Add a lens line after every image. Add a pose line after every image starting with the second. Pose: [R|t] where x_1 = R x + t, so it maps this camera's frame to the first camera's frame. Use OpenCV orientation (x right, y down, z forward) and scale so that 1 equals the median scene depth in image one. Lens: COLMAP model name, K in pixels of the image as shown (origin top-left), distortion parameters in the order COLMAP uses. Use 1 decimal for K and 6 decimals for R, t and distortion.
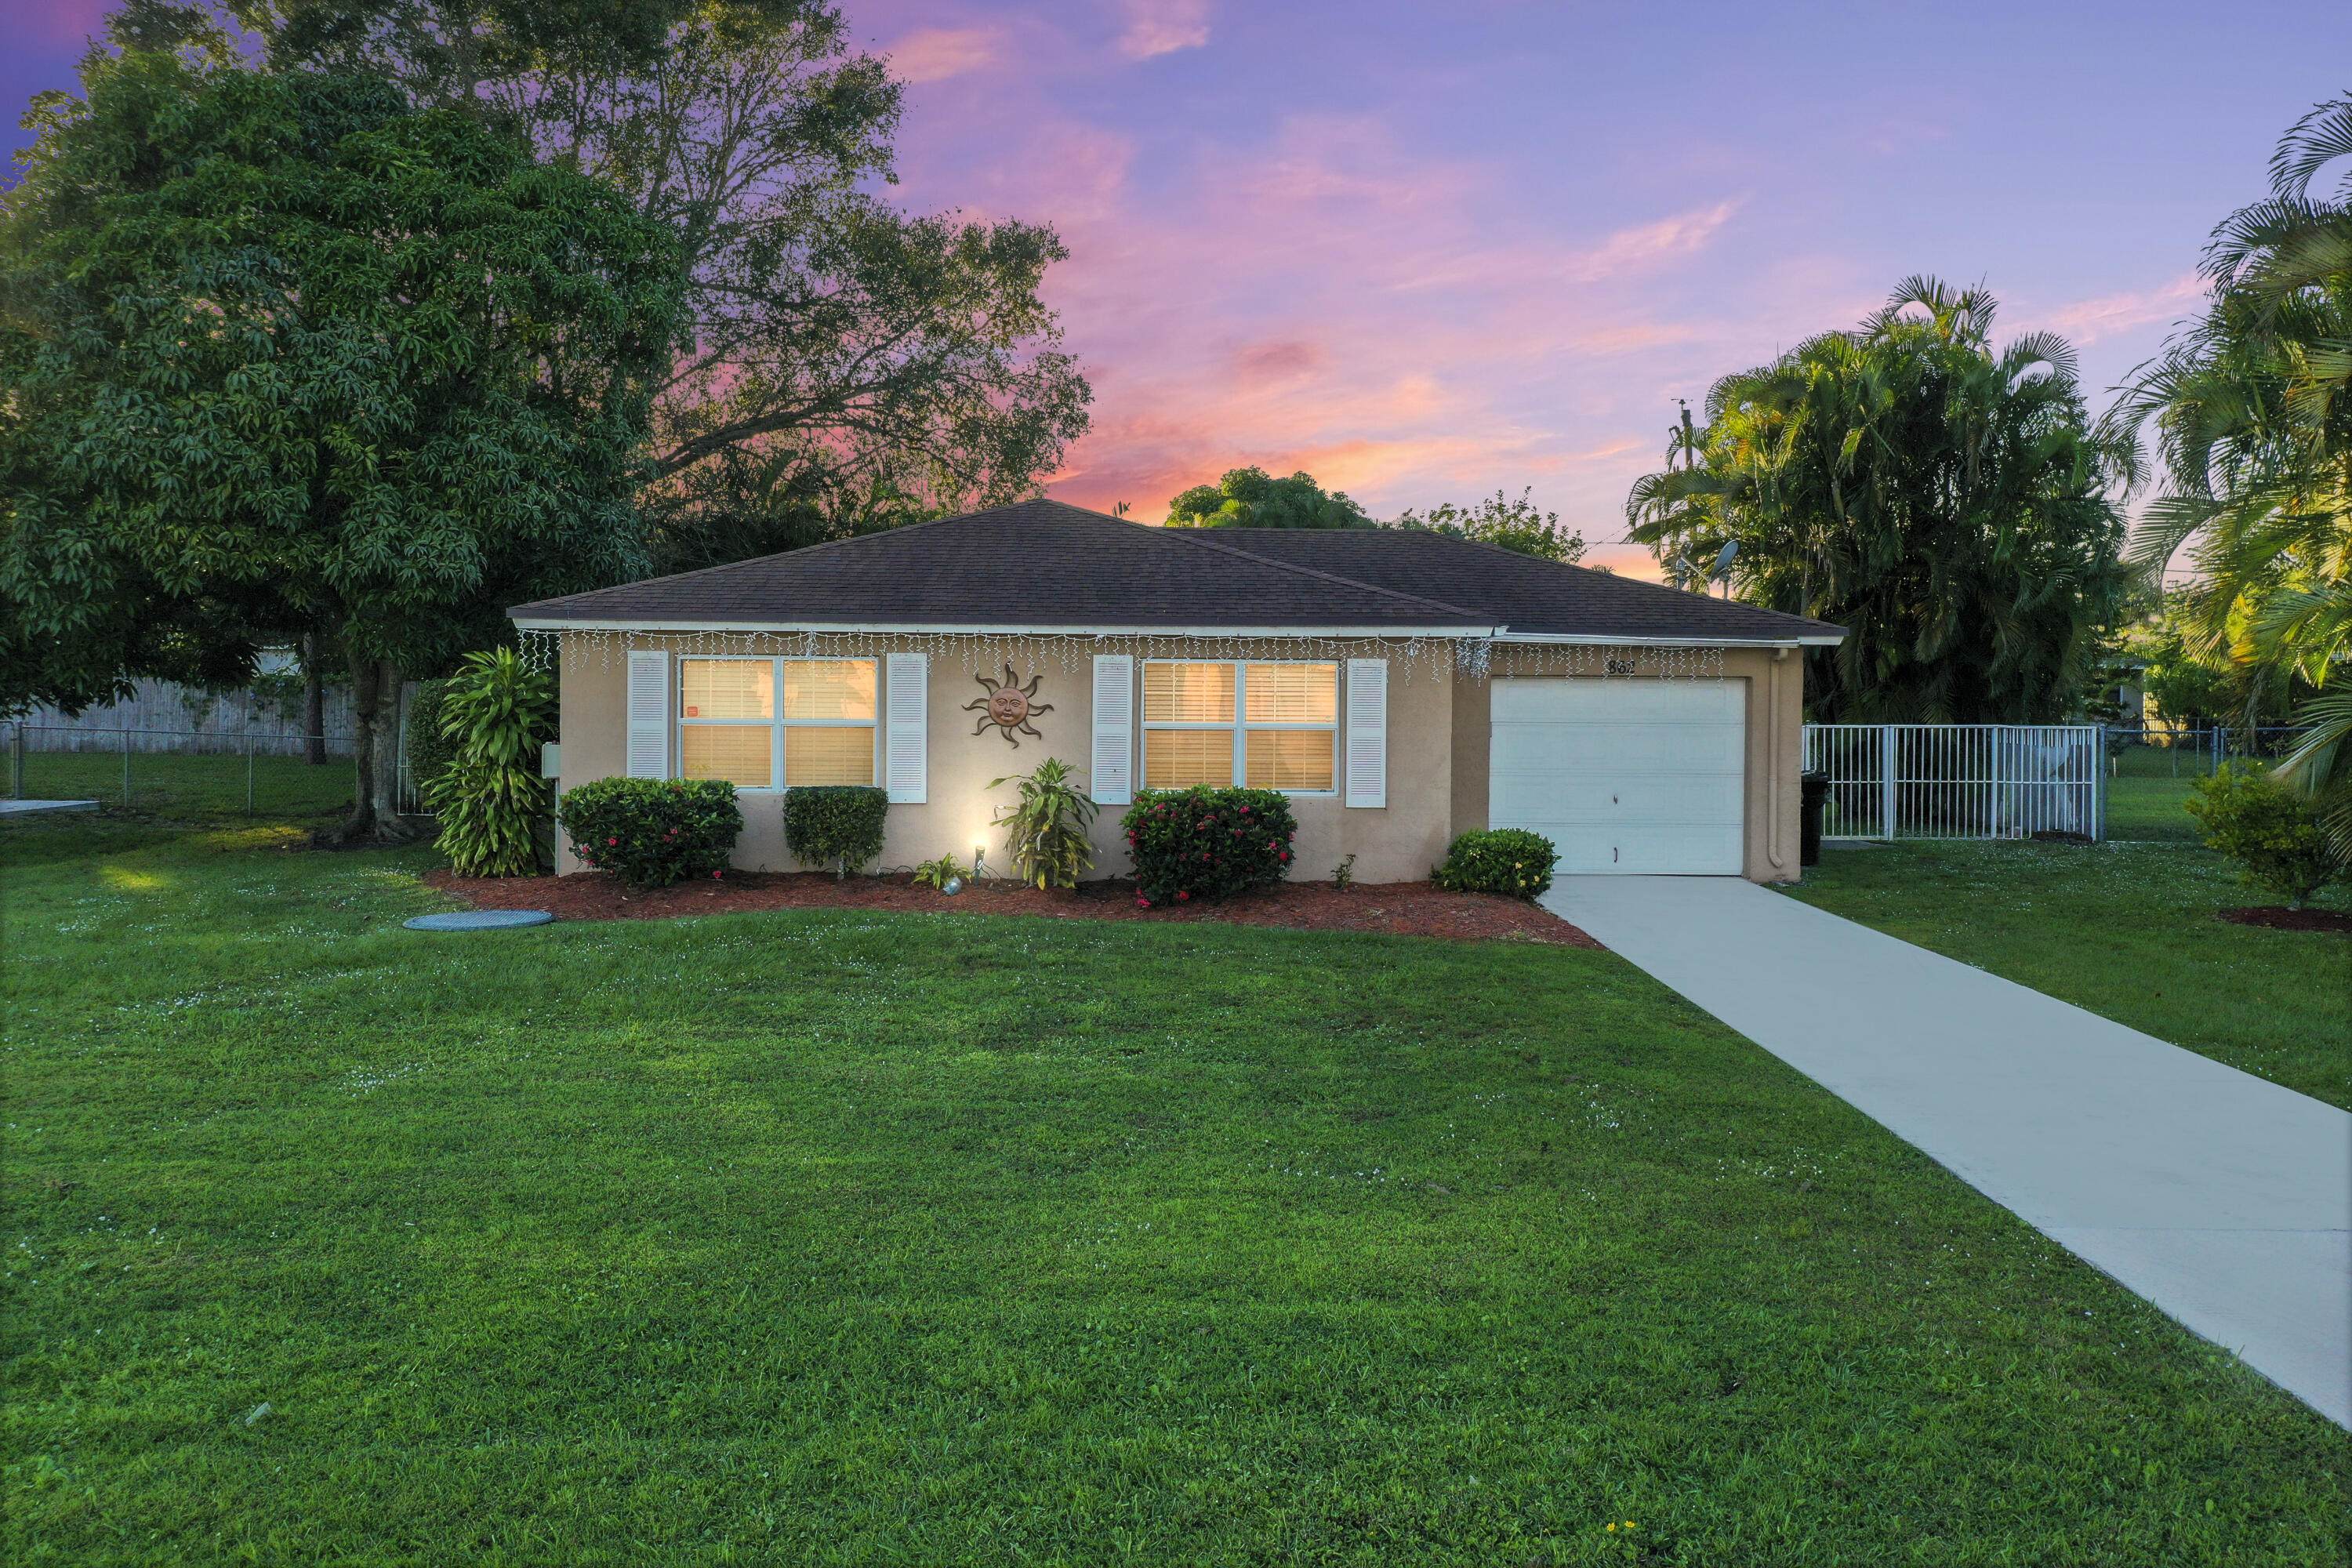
lens RADIAL K [[1982.5, 0, 1214.9], [0, 1982.5, 779.3], [0, 0, 1]] dist [0.010360, -0.001333]
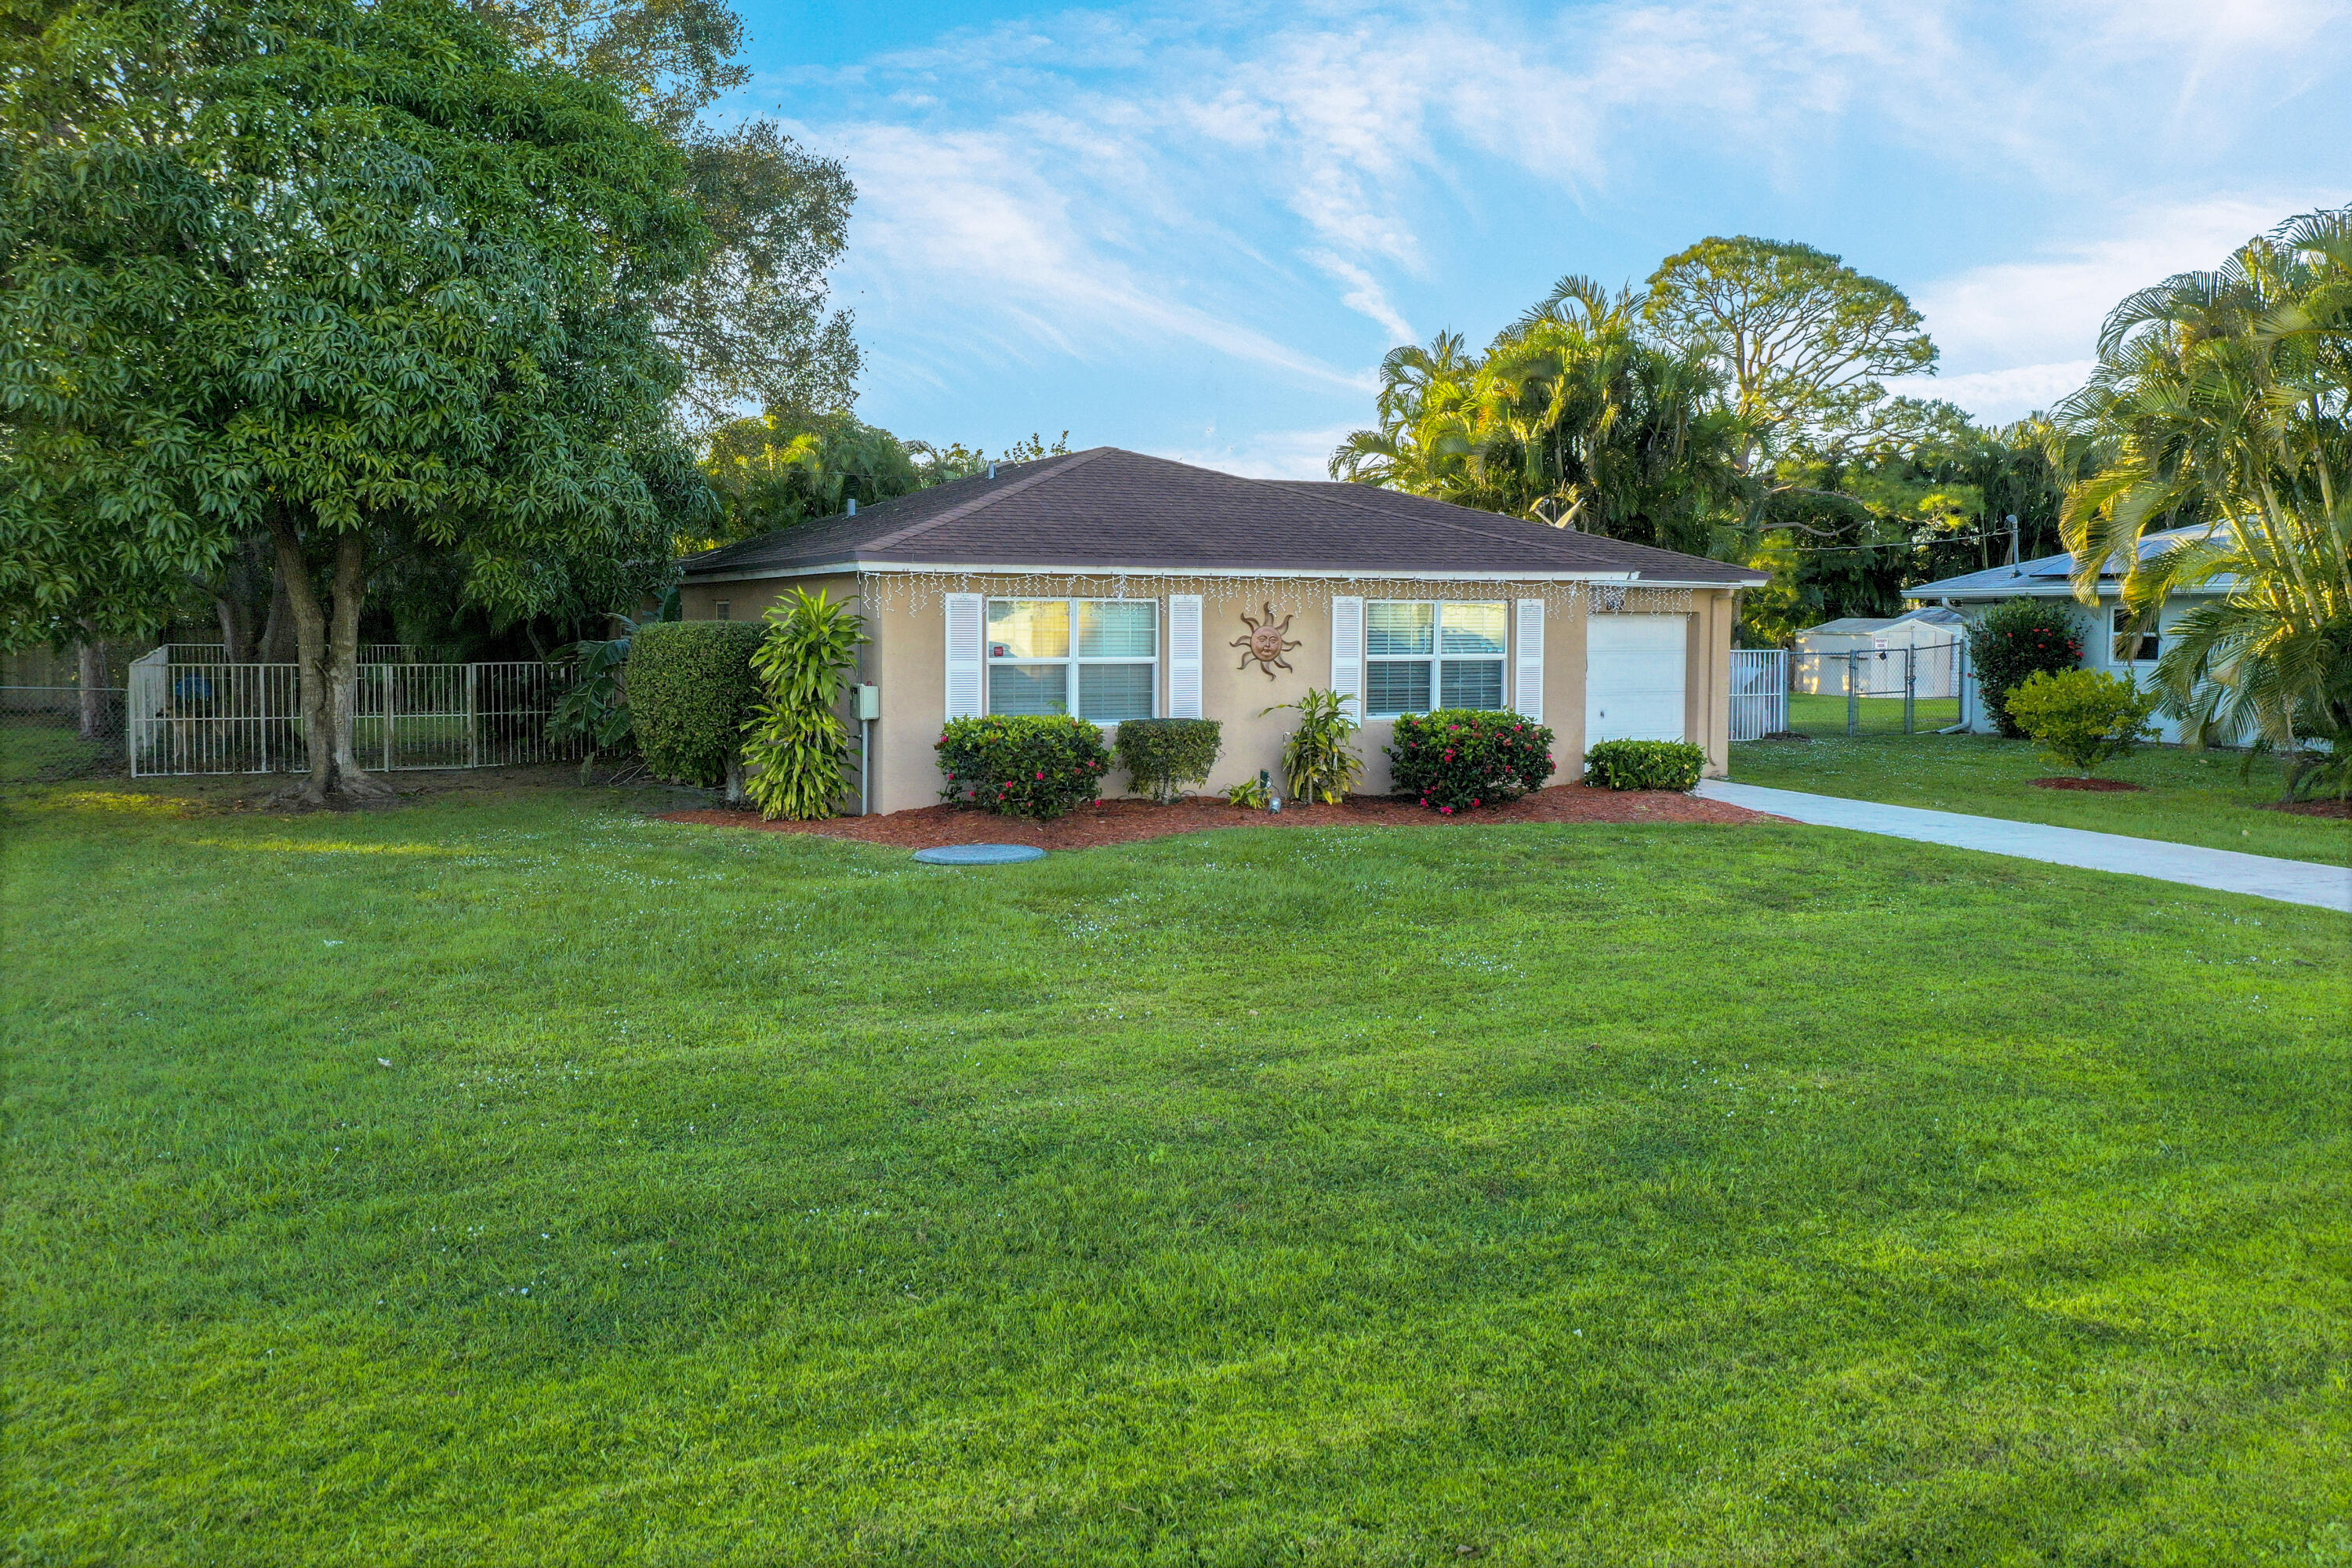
lens RADIAL K [[1982.5, 0, 1177.6], [0, 1982.5, 788.3], [0, 0, 1]] dist [0.010360, -0.001333]
pose [[0.901934, -0.043475, 0.429679, -0.609497], [0.026561, 0.998621, 0.045288, -0.006718], [-0.431056, -0.029434, 0.901845, 0.018748]]
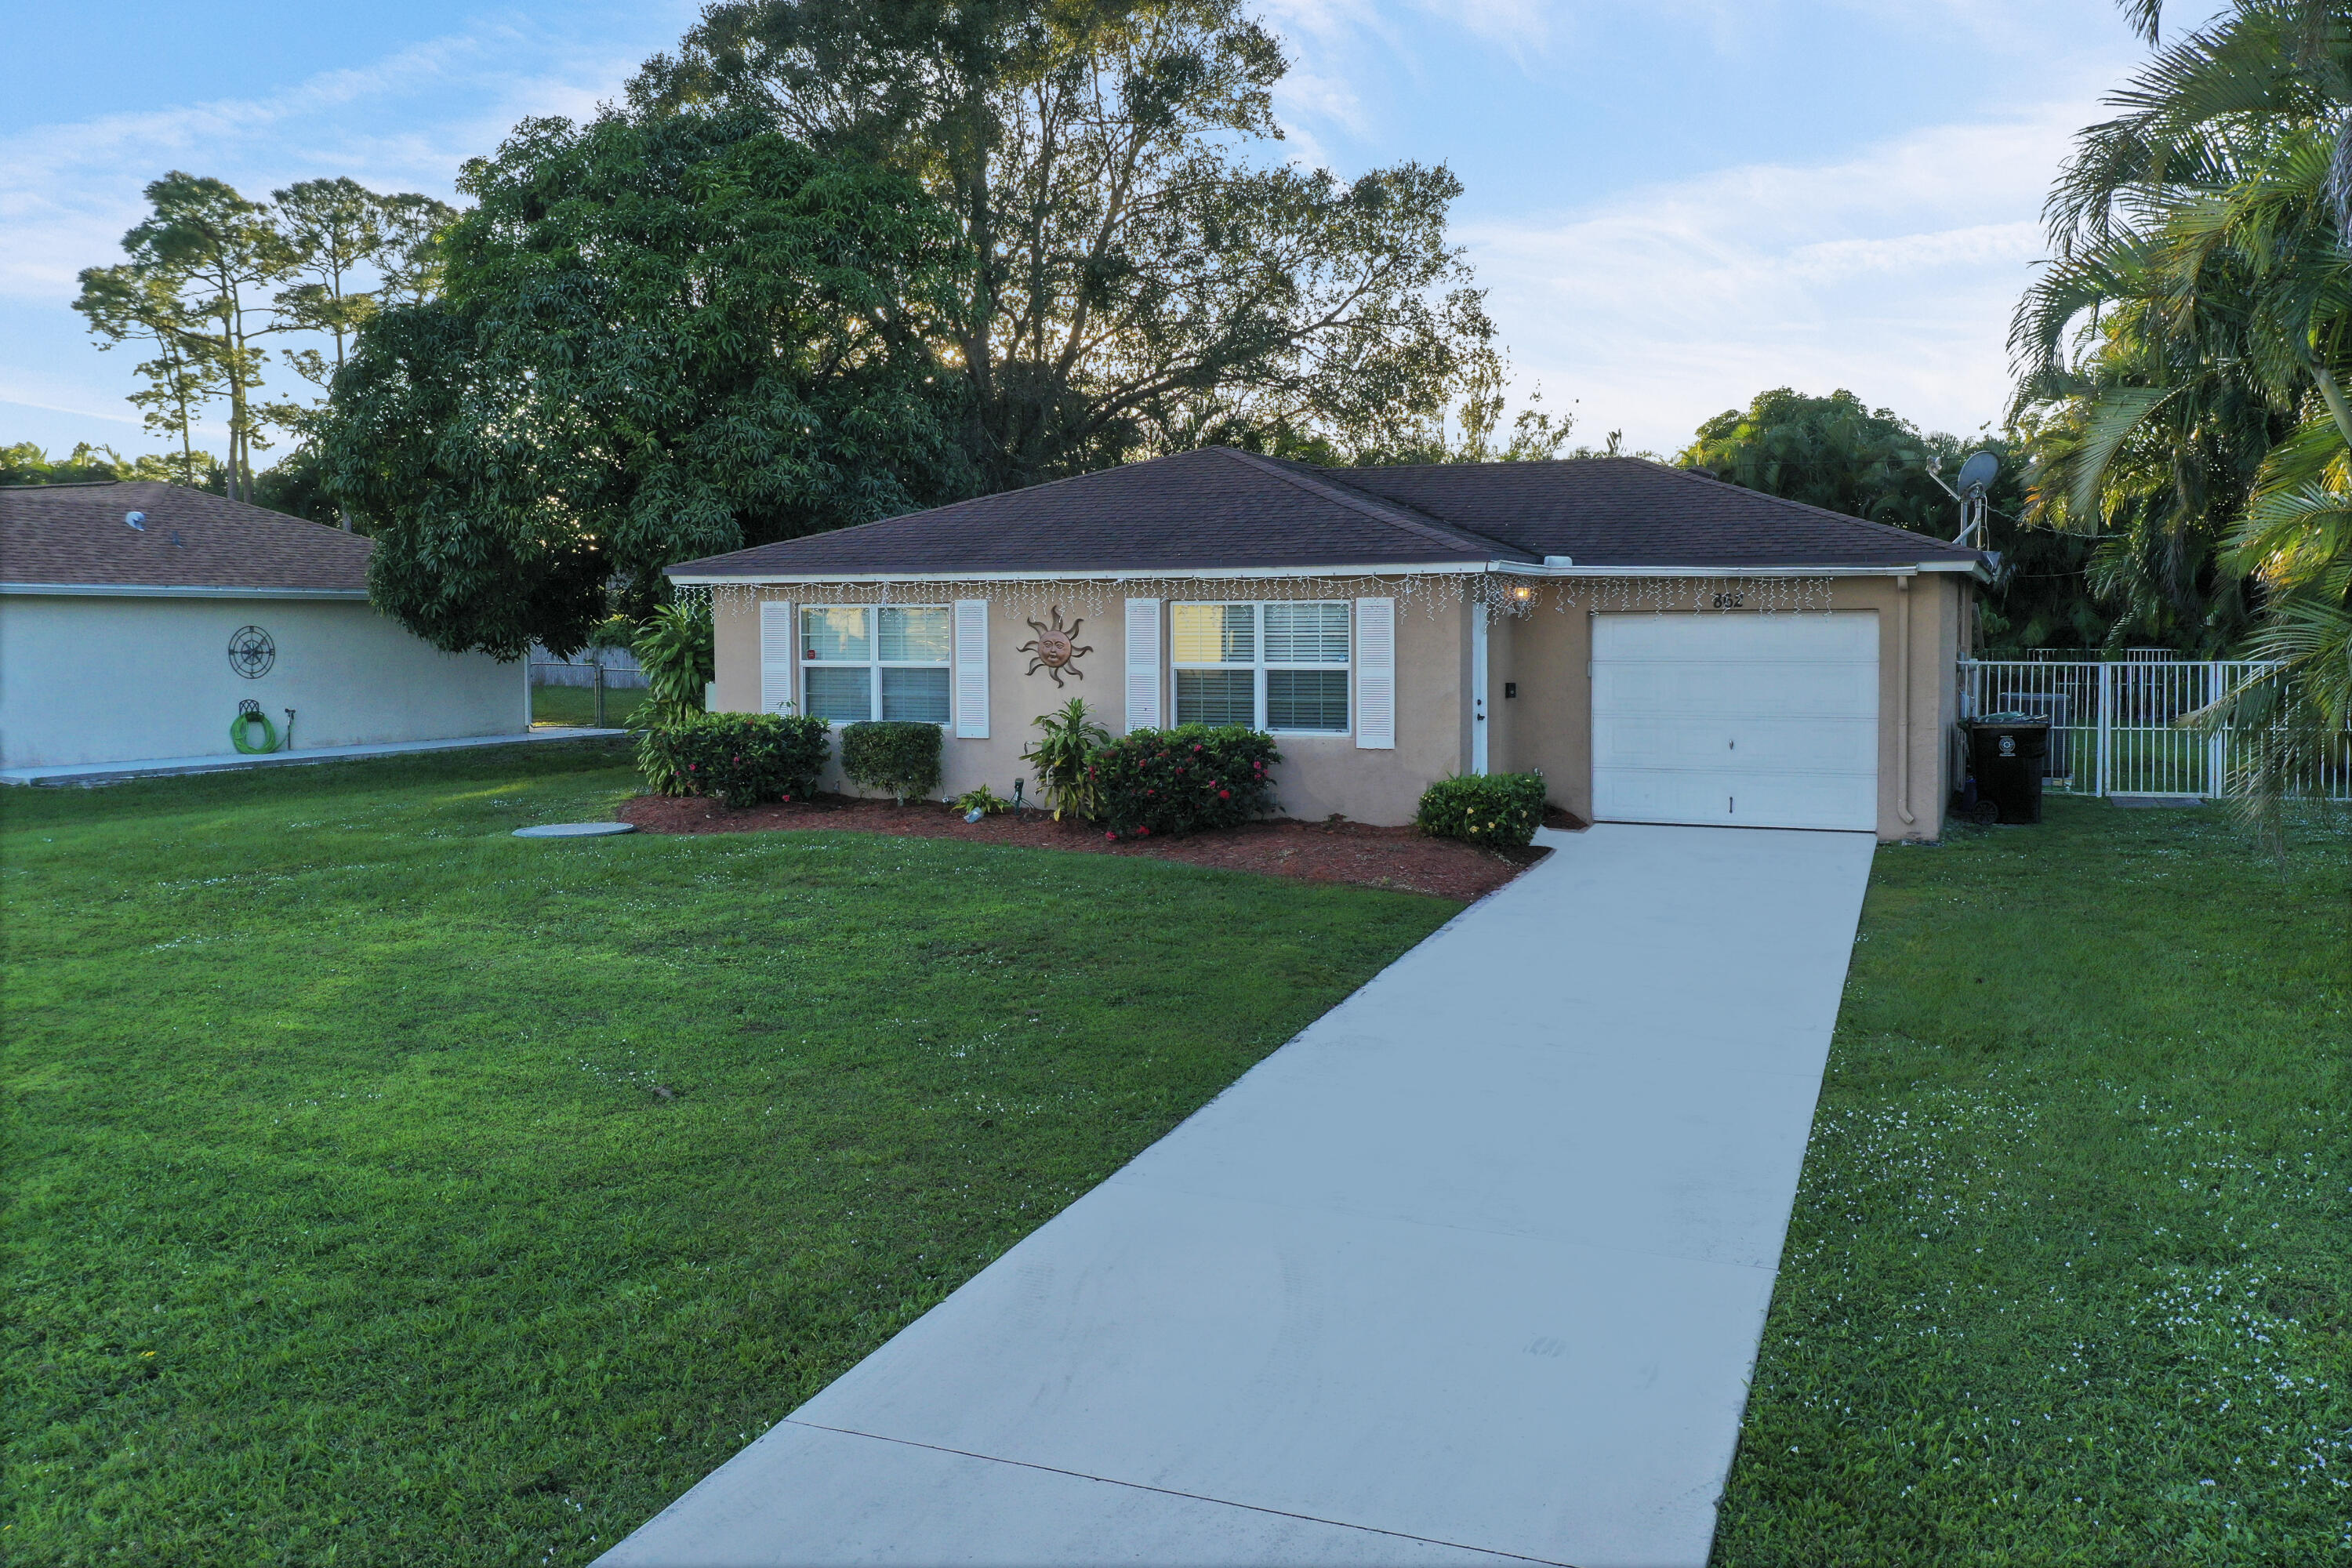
lens RADIAL K [[1982.5, 0, 1181.5], [0, 1982.5, 770.9], [0, 0, 1]] dist [0.010360, -0.001333]
pose [[0.901292, 0.020427, -0.432730, 0.406391], [-0.008802, 0.999545, 0.028852, -0.002109], [0.433123, -0.022196, 0.901062, 0.066816]]
